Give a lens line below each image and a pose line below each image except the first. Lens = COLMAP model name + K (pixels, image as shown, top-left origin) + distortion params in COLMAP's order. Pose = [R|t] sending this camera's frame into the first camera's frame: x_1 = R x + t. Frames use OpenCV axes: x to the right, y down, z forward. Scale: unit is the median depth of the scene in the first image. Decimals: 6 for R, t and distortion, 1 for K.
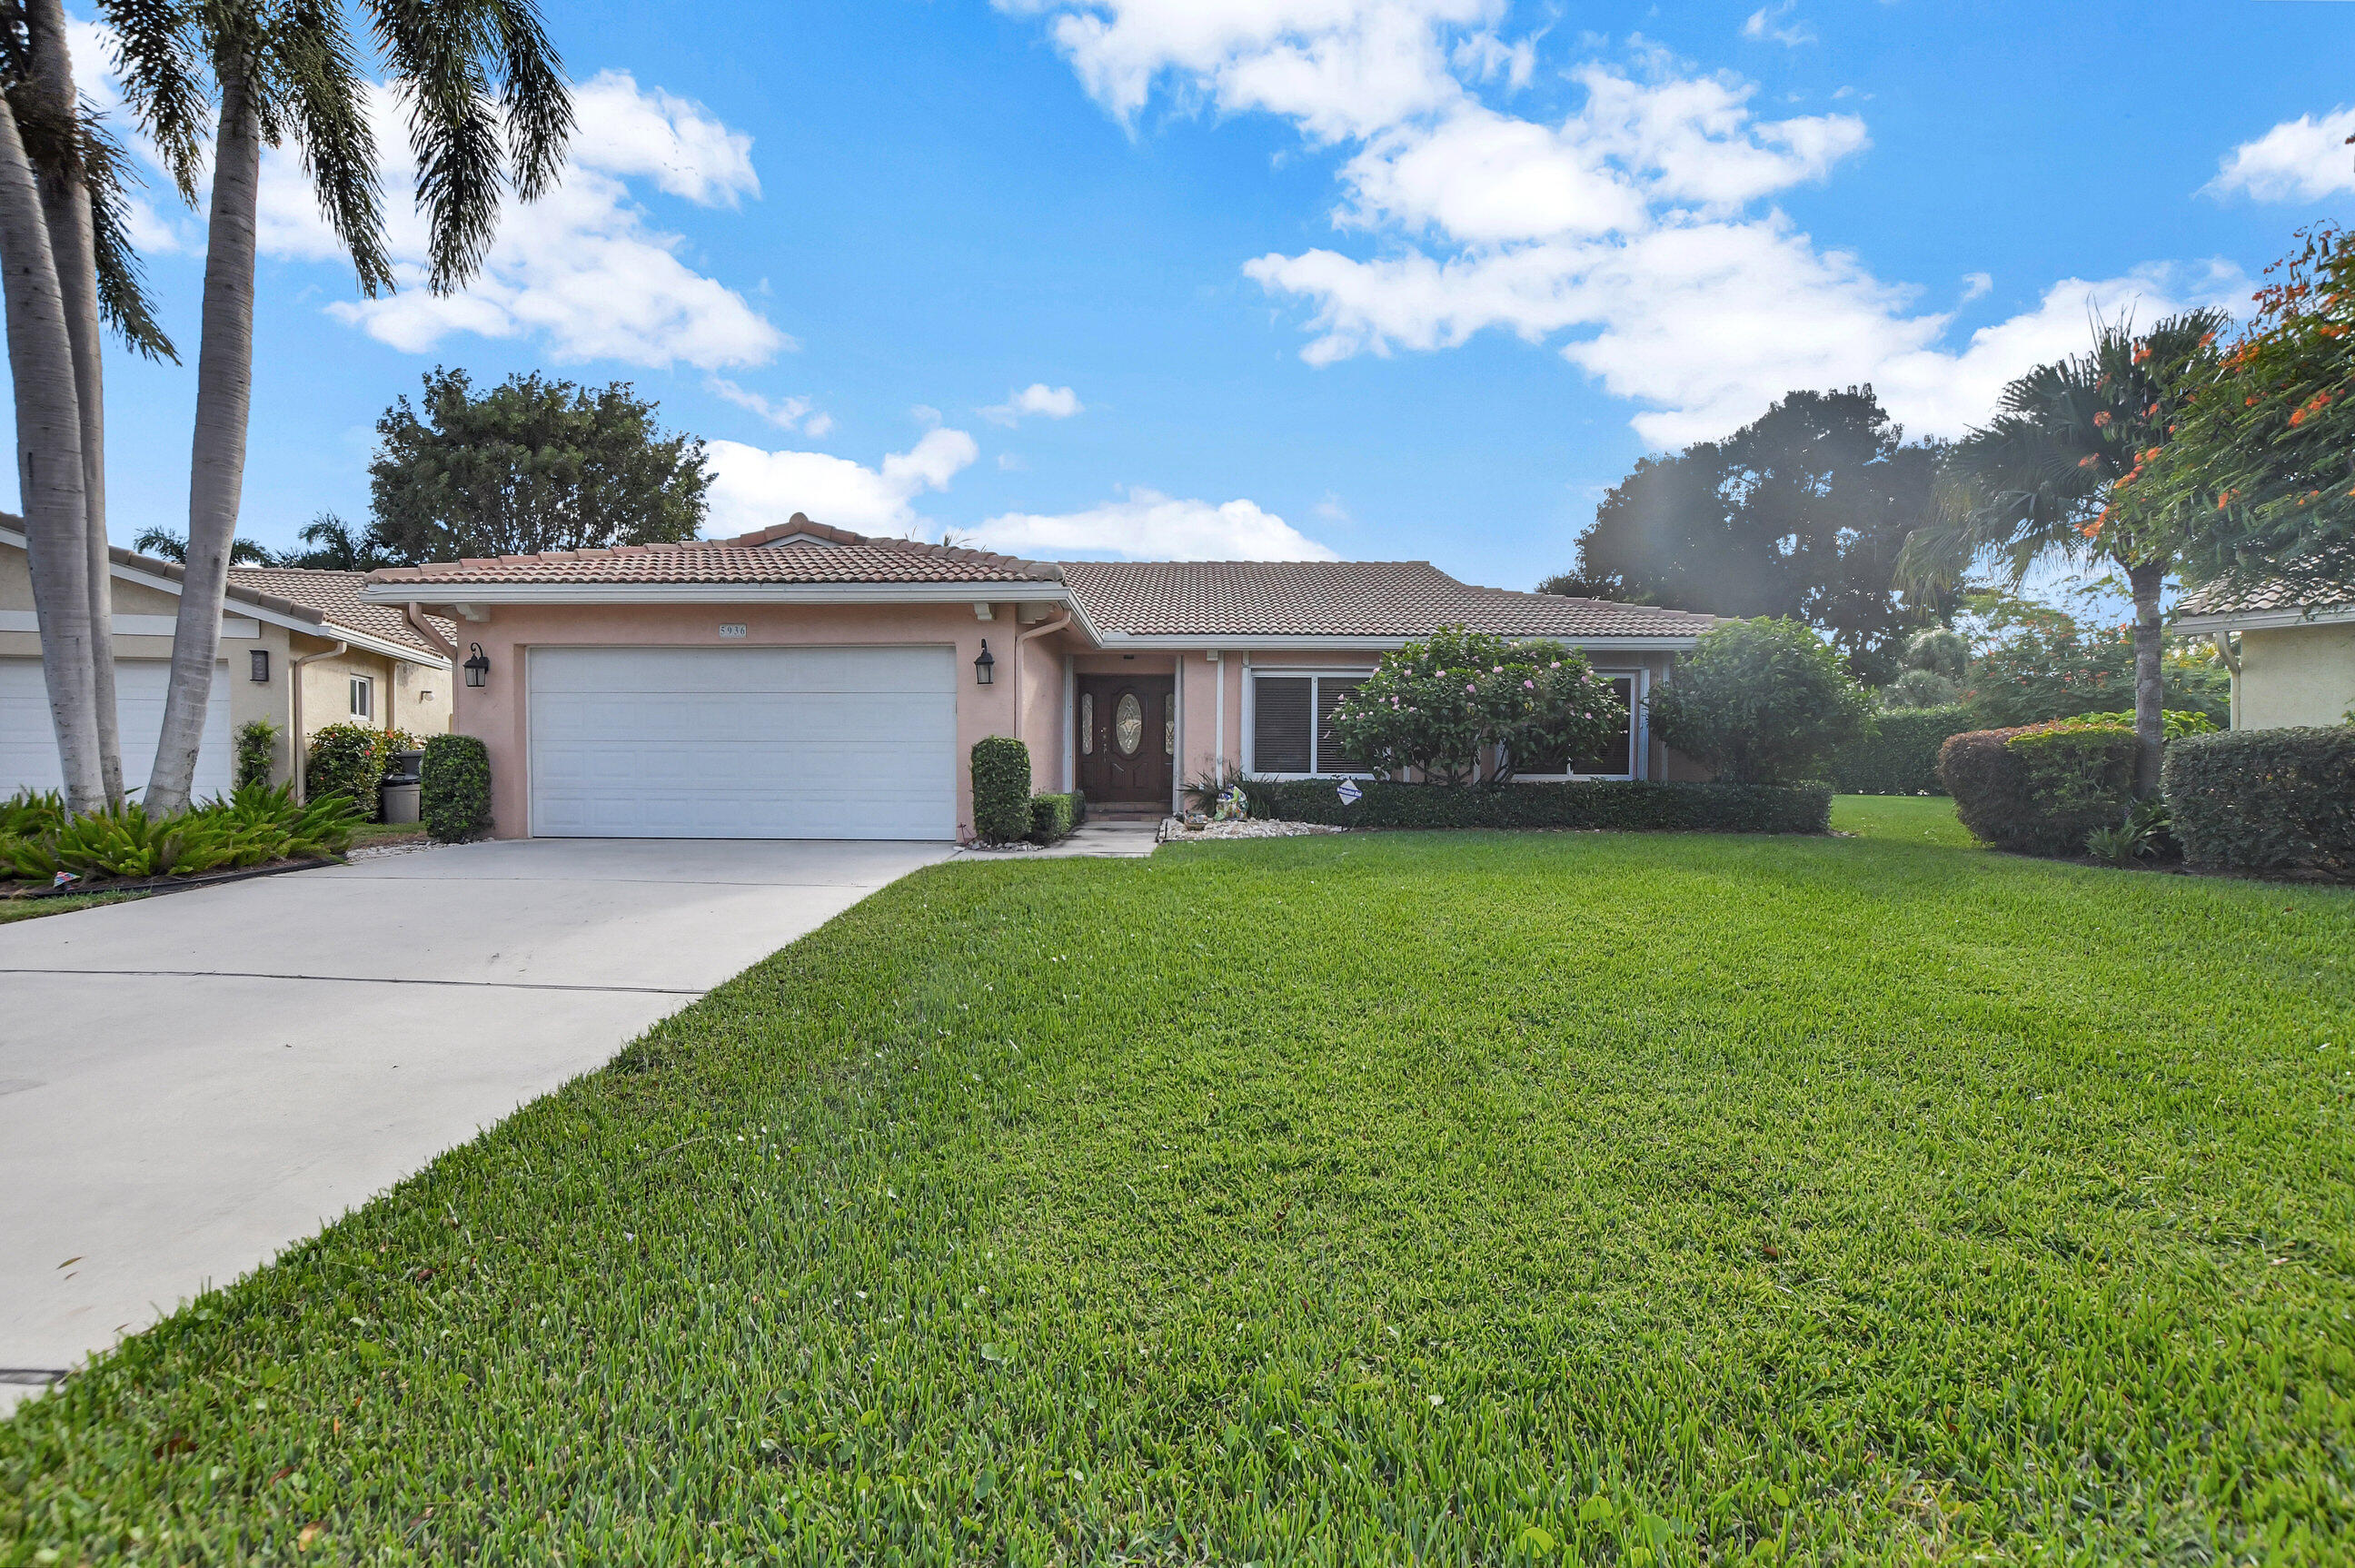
lens RADIAL K [[1070.5, 0, 1163.8], [0, 1070.5, 773.0], [0, 0, 1]] dist [-0.039324, 0.011520]
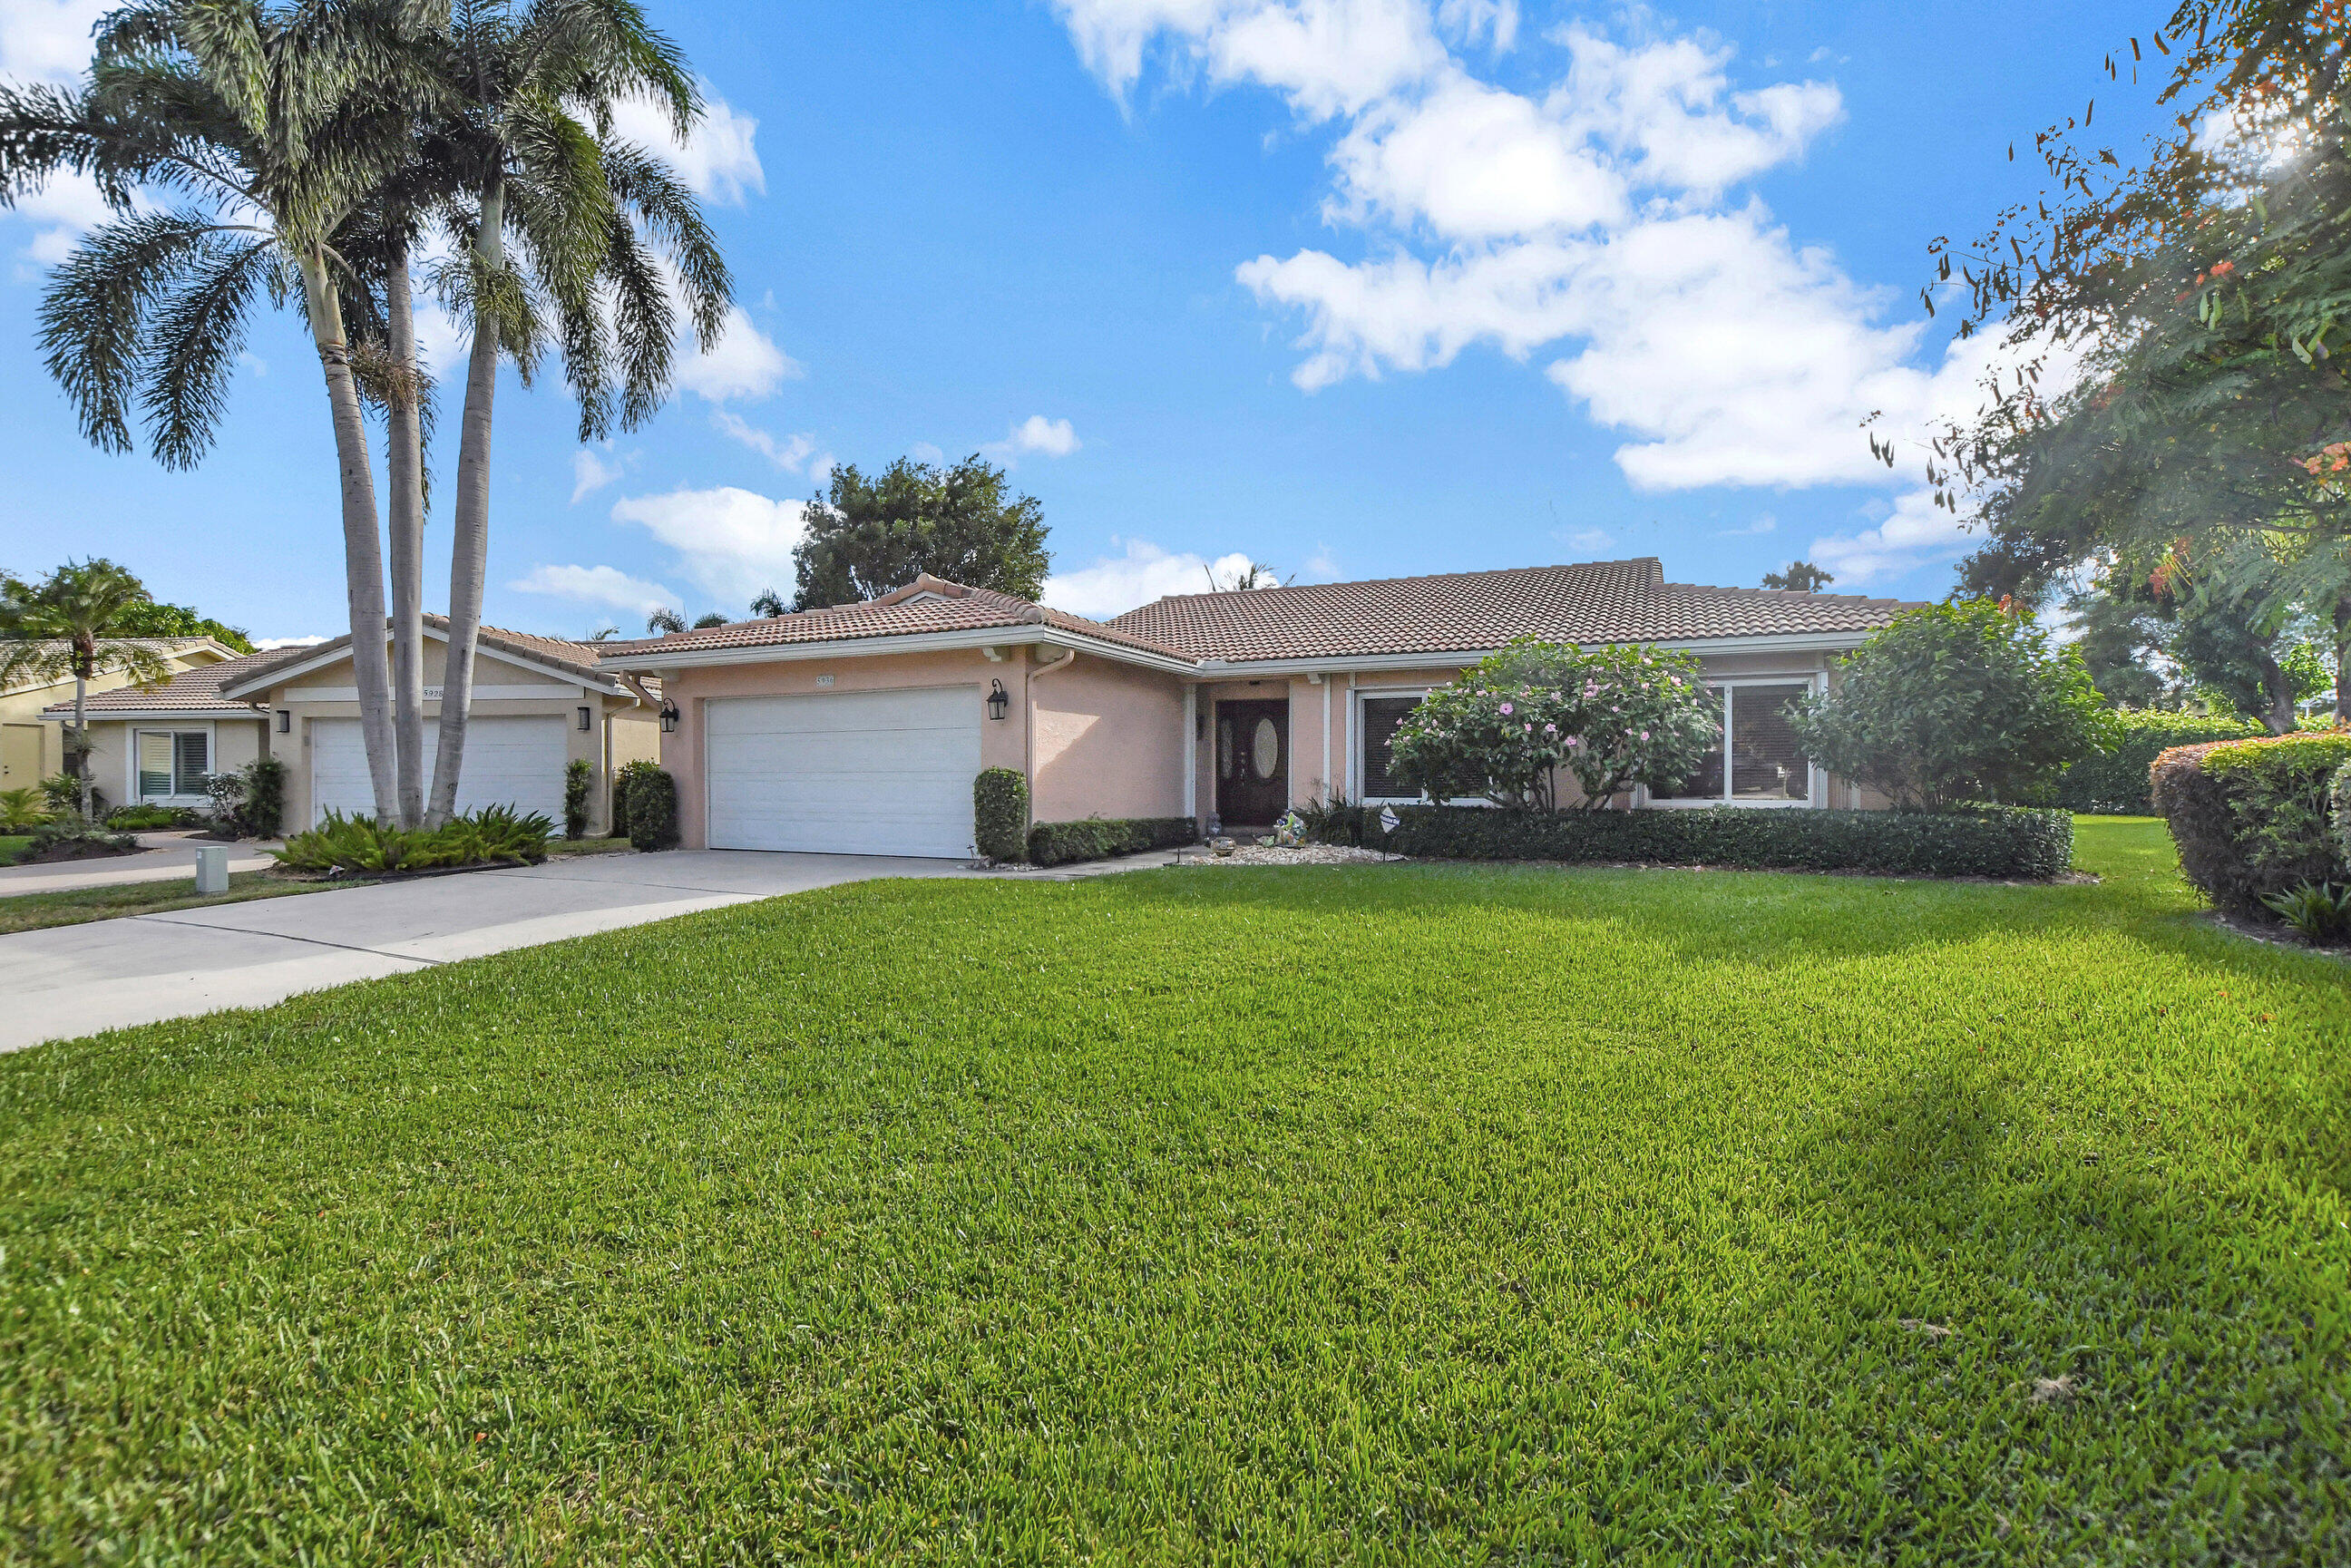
lens RADIAL K [[1068.6, 0, 1161.8], [0, 1068.6, 773.0], [0, 0, 1]] dist [-0.039324, 0.011520]
pose [[0.910301, -0.007785, -0.413873, 0.377994], [0.001147, 0.999867, -0.016285, -0.007850], [0.413945, 0.014350, 0.910189, 0.055718]]
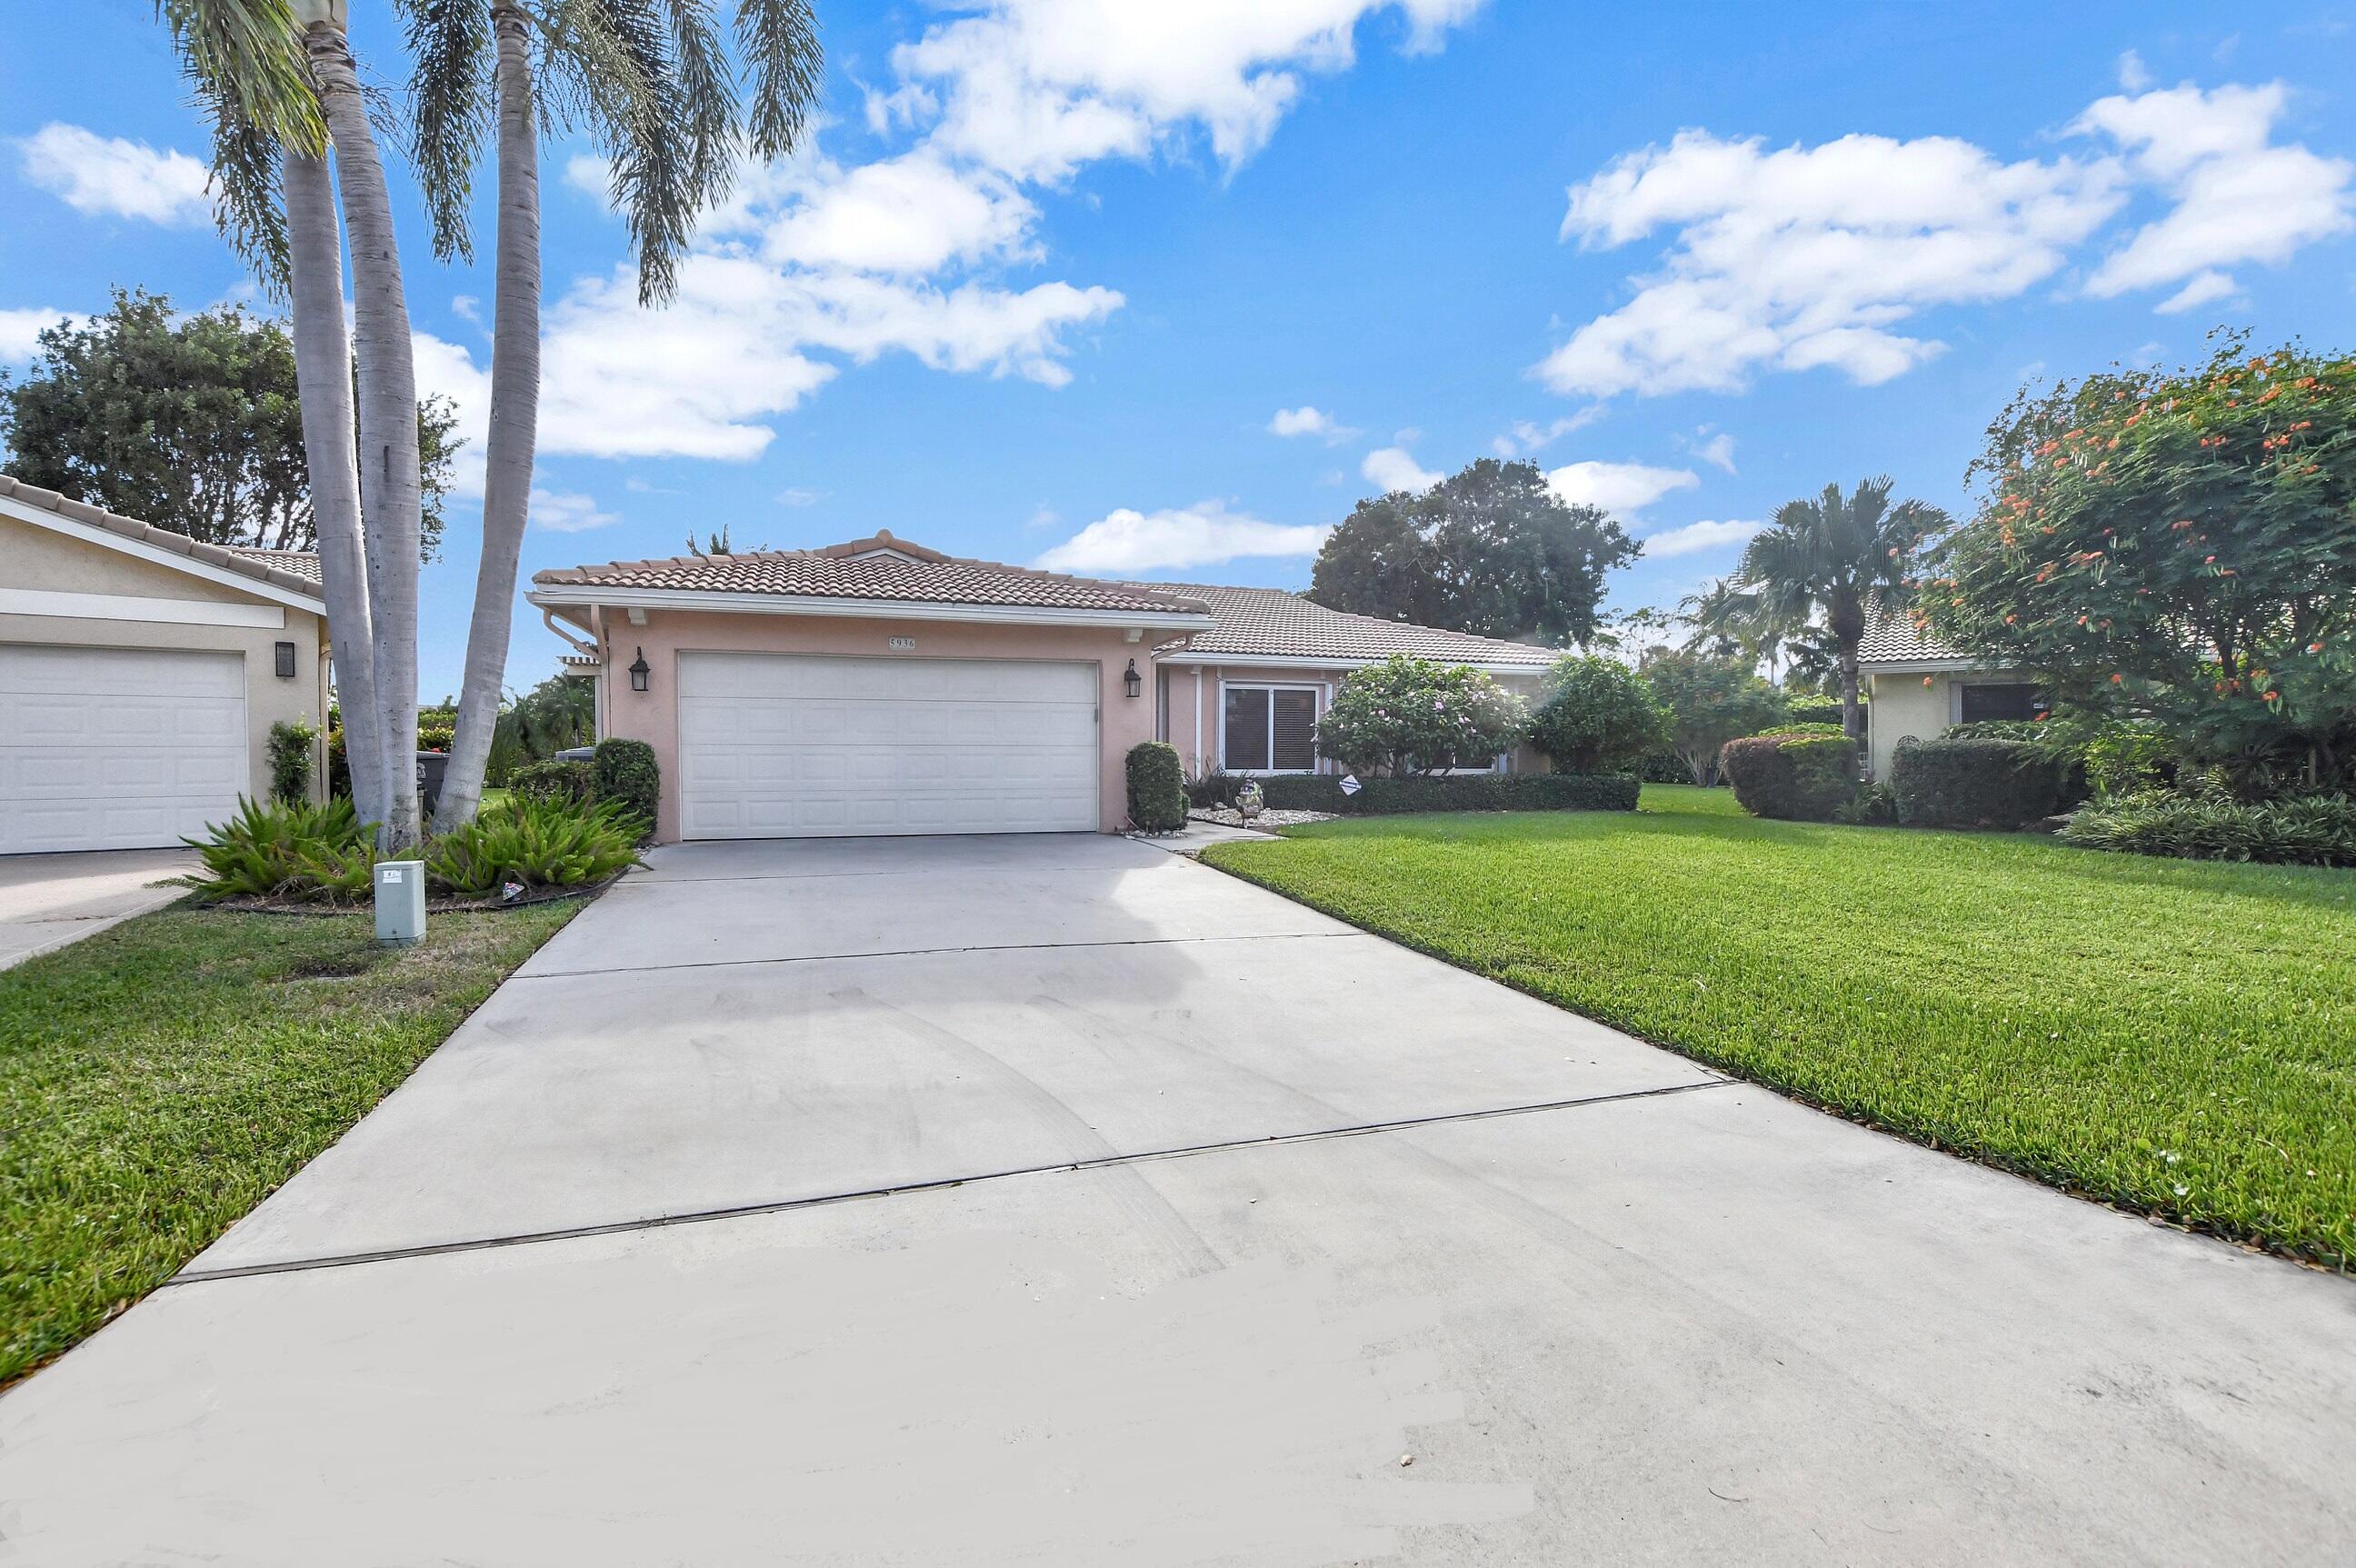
lens RADIAL K [[1071.0, 0, 1164.3], [0, 1071.0, 772.9], [0, 0, 1]] dist [-0.039324, 0.011520]
pose [[0.937771, -0.009580, 0.347123, -0.461540], [0.008433, 0.999953, 0.004814, -0.003945], [-0.347153, -0.001587, 0.937807, -0.099186]]
